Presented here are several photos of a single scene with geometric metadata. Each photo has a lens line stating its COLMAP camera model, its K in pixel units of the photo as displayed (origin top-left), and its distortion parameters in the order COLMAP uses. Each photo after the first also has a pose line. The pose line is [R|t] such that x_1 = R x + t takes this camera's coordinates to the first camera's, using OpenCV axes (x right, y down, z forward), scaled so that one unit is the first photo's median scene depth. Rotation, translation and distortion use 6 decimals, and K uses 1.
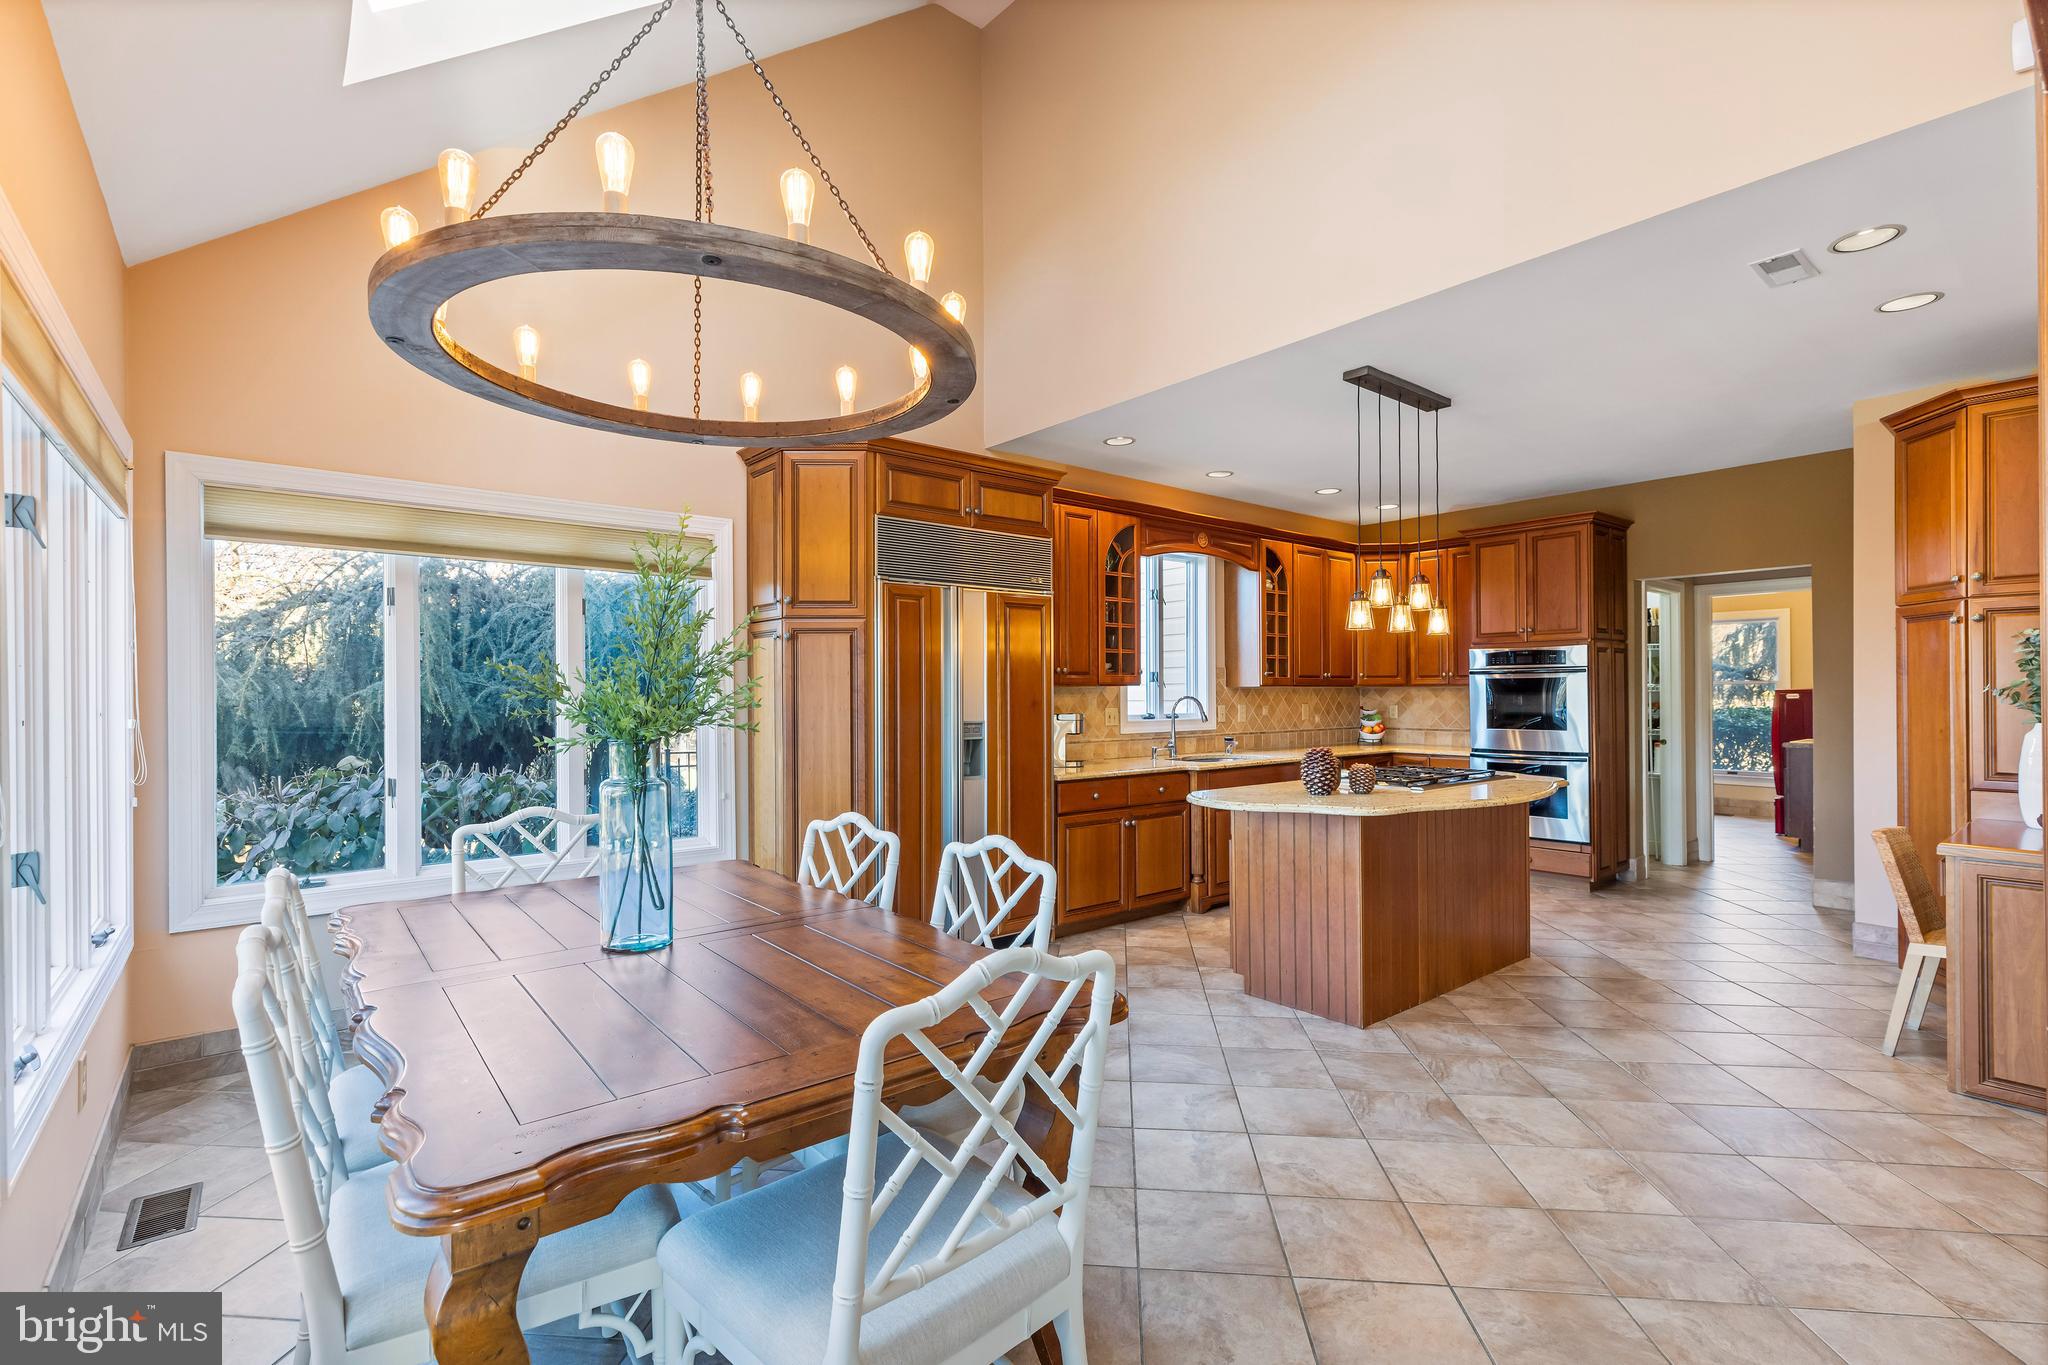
lens RADIAL K [[935.6, 0, 1010.3], [0, 935.6, 689.5], [0, 0, 1]] dist [0.002337, 0.001883]
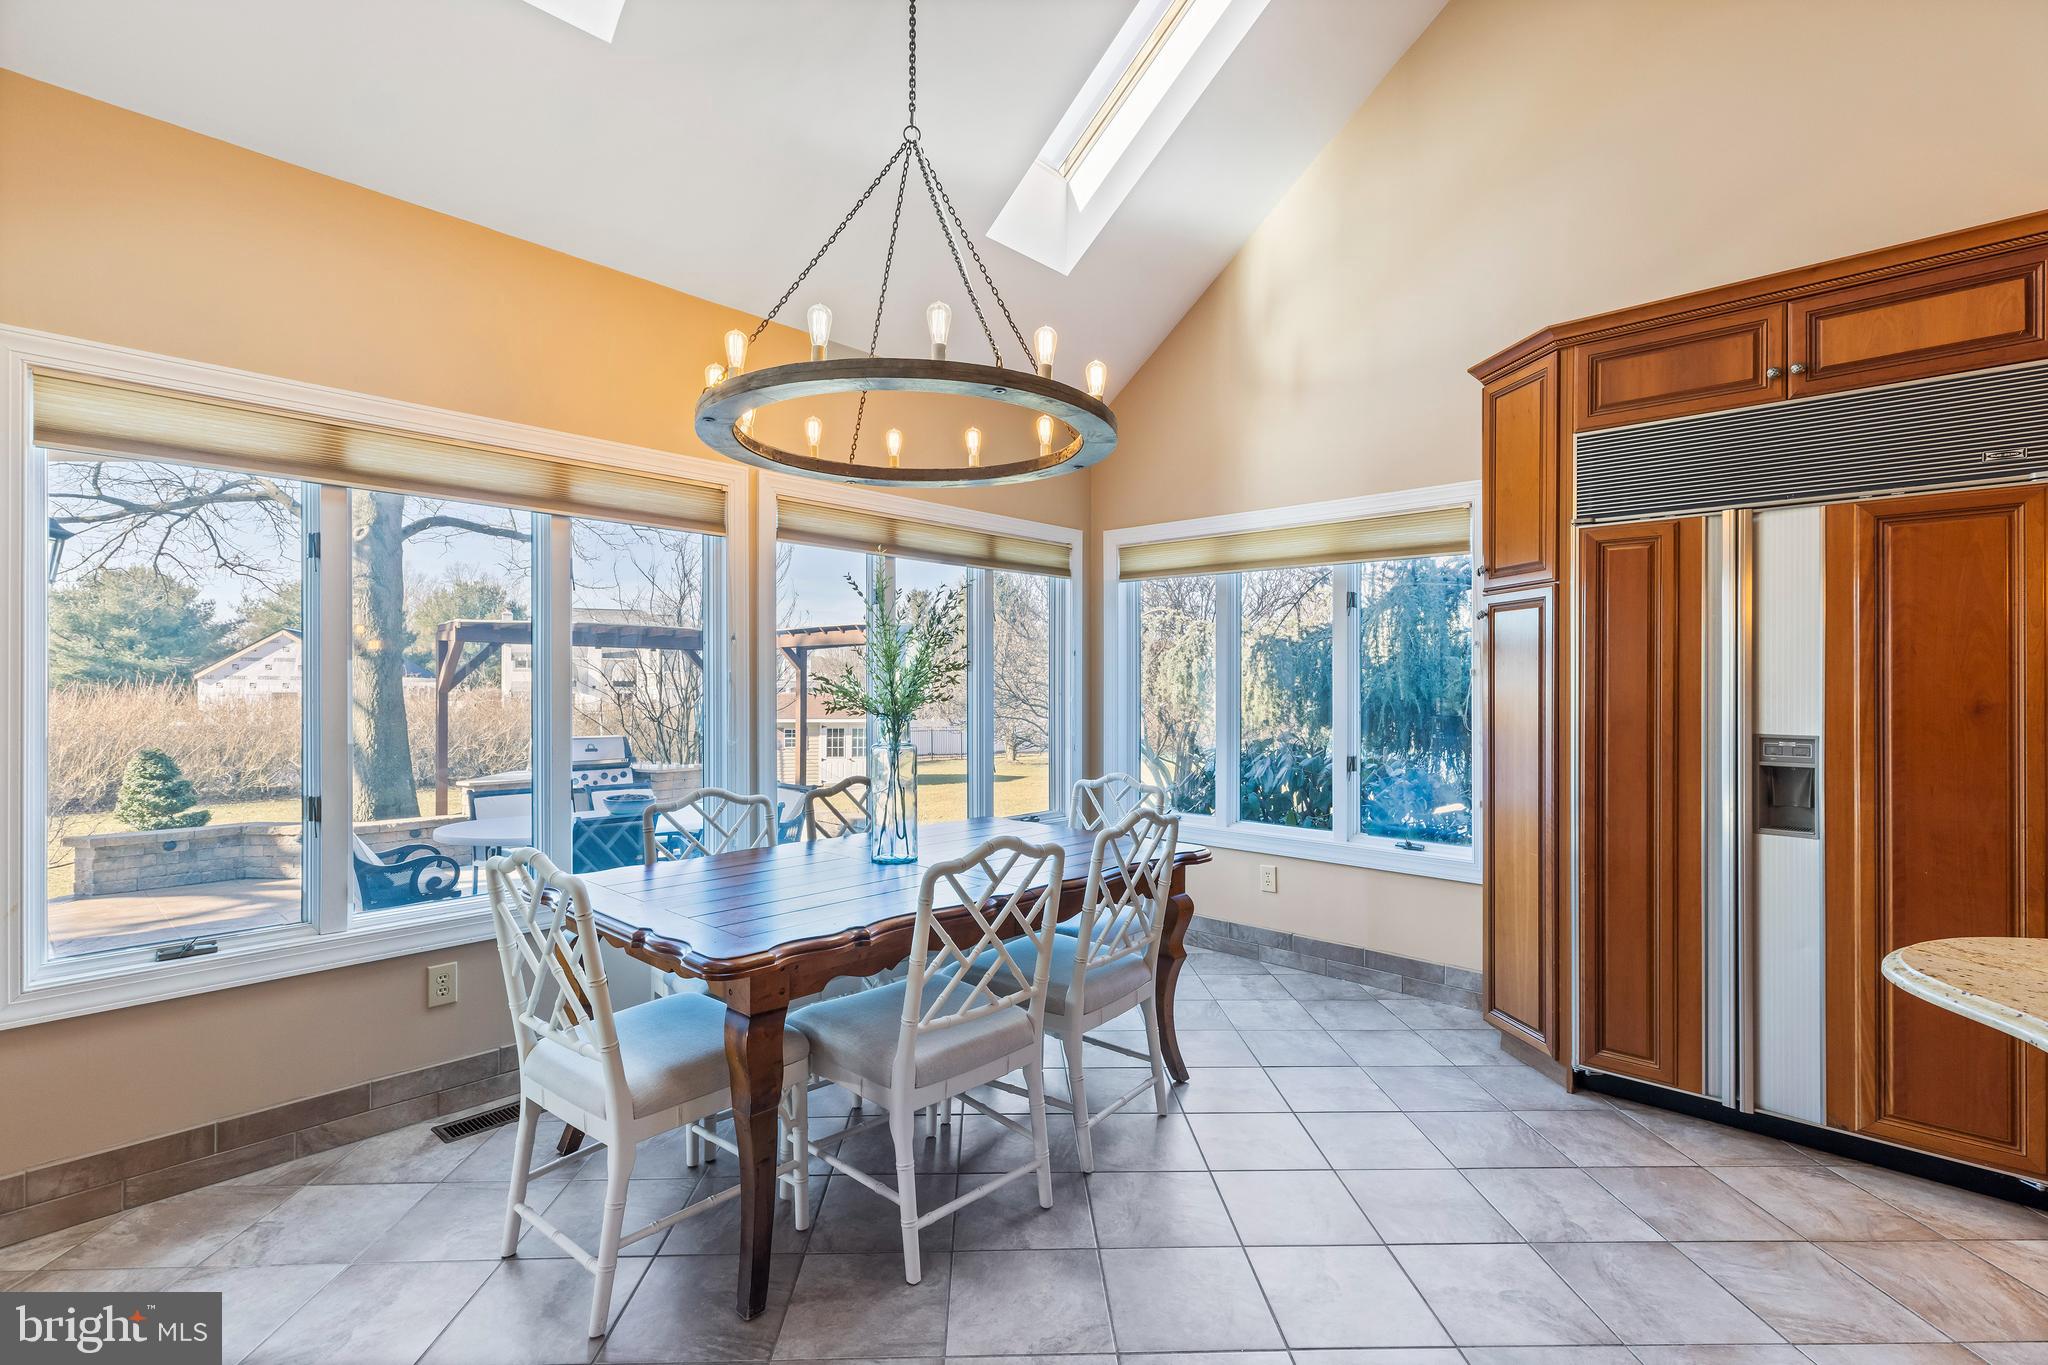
lens RADIAL K [[935.6, 0, 1016.8], [0, 935.6, 682.1], [0, 0, 1]] dist [0.002337, 0.001883]
pose [[0.137217, 0.001433, -0.990540, 0.468541], [0.003426, 0.999992, 0.001921, -0.001571], [0.990535, -0.003658, 0.137211, 0.448897]]
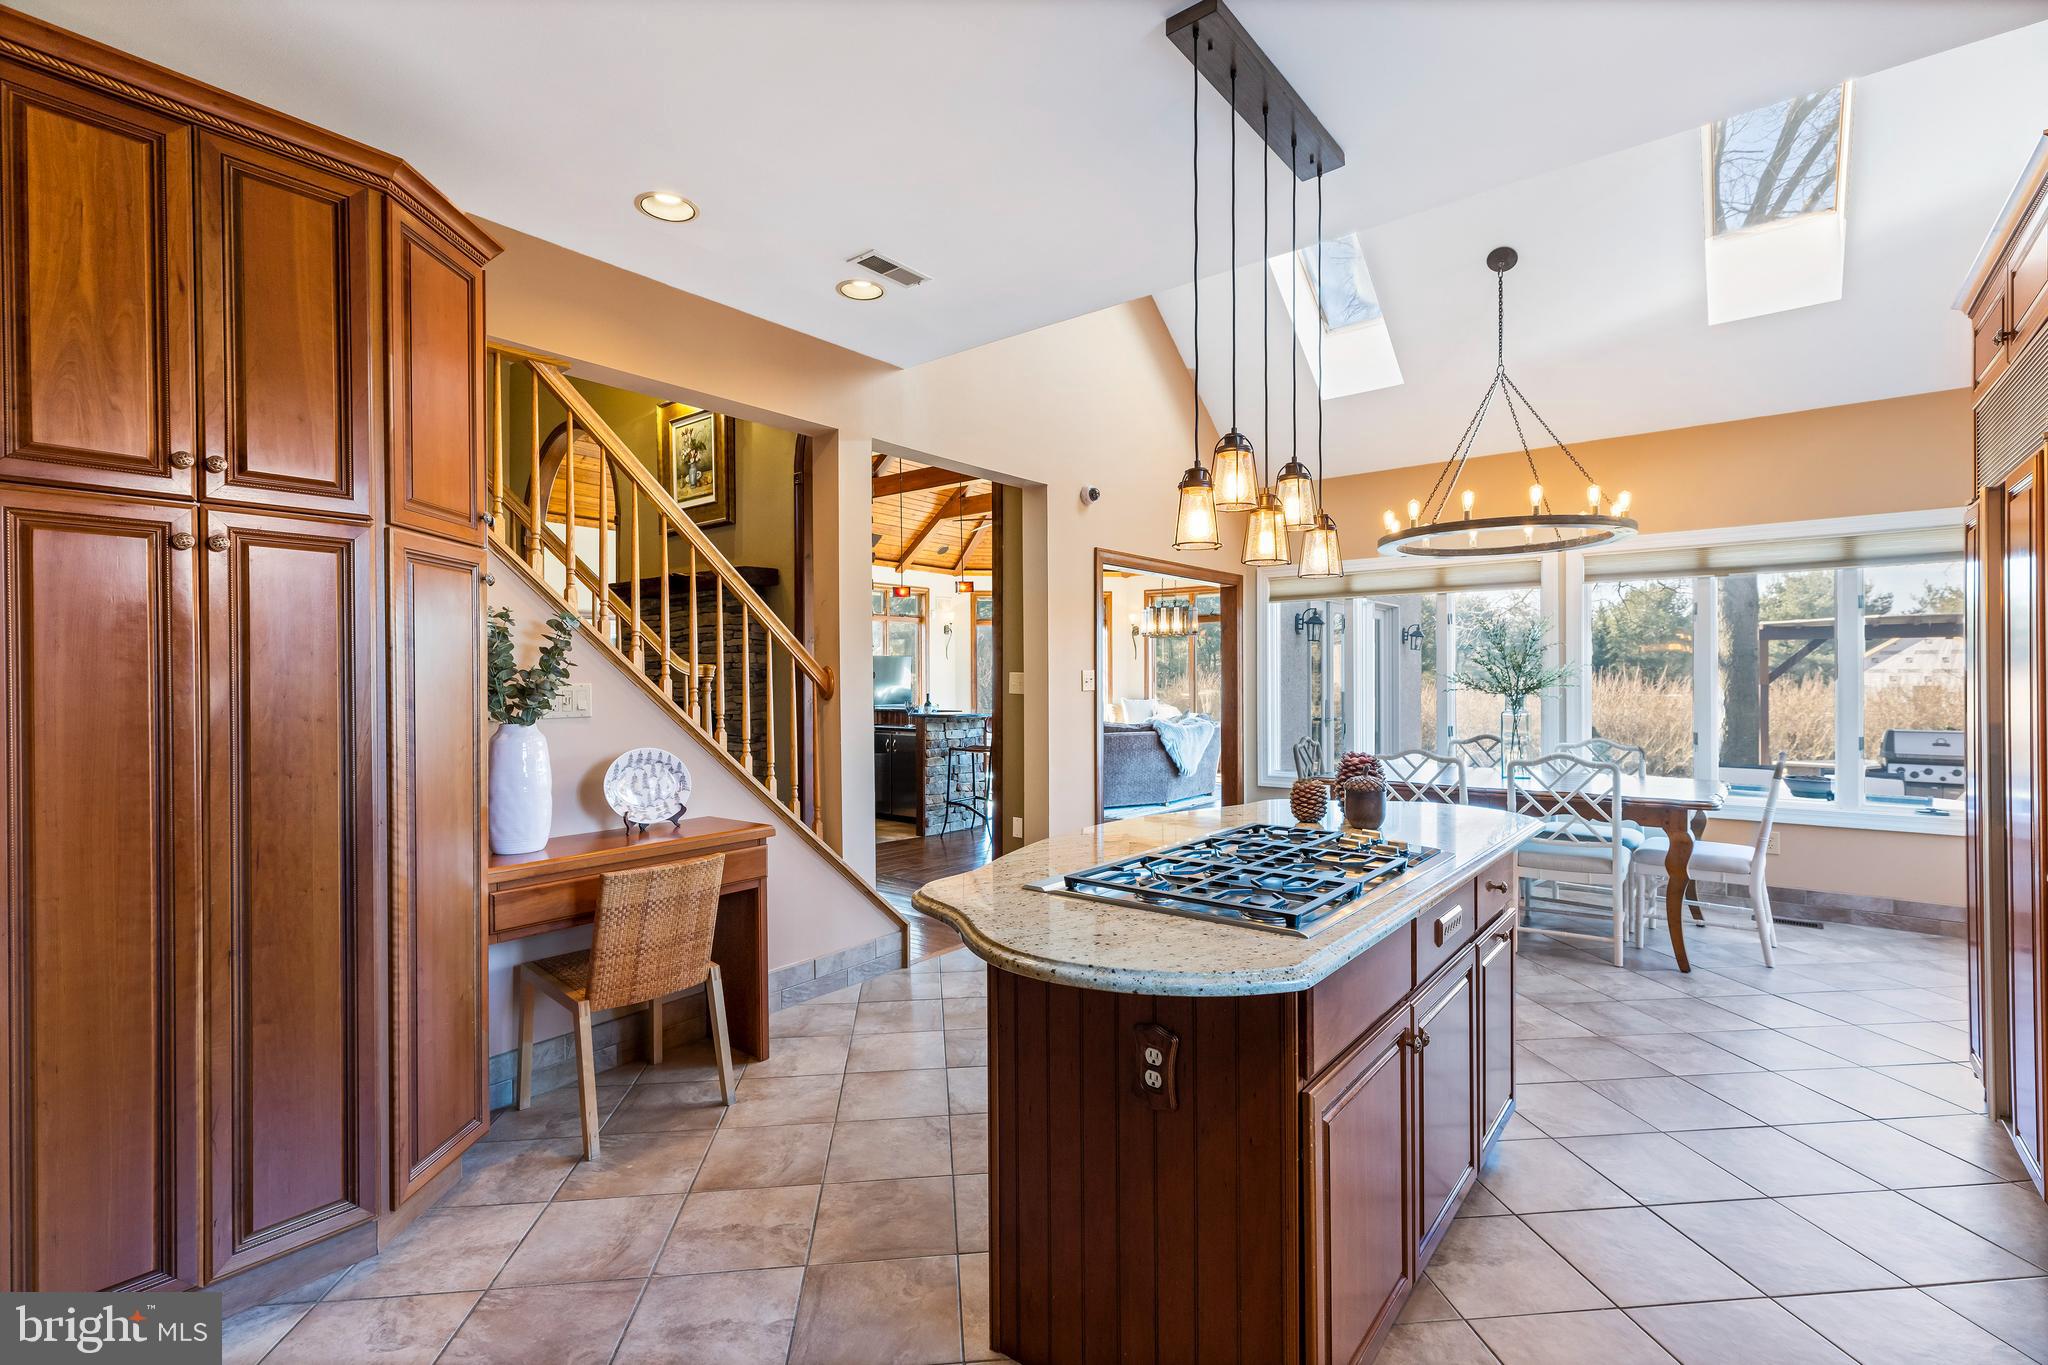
lens RADIAL K [[935.6, 0, 989.6], [0, 935.6, 689.6], [0, 0, 1]] dist [0.002337, 0.001883]
pose [[-0.982707, 0.010740, -0.184853, 0.643958], [0.010433, 0.999942, 0.002634, 0.006149], [0.184871, 0.000660, -0.982763, 1.418671]]
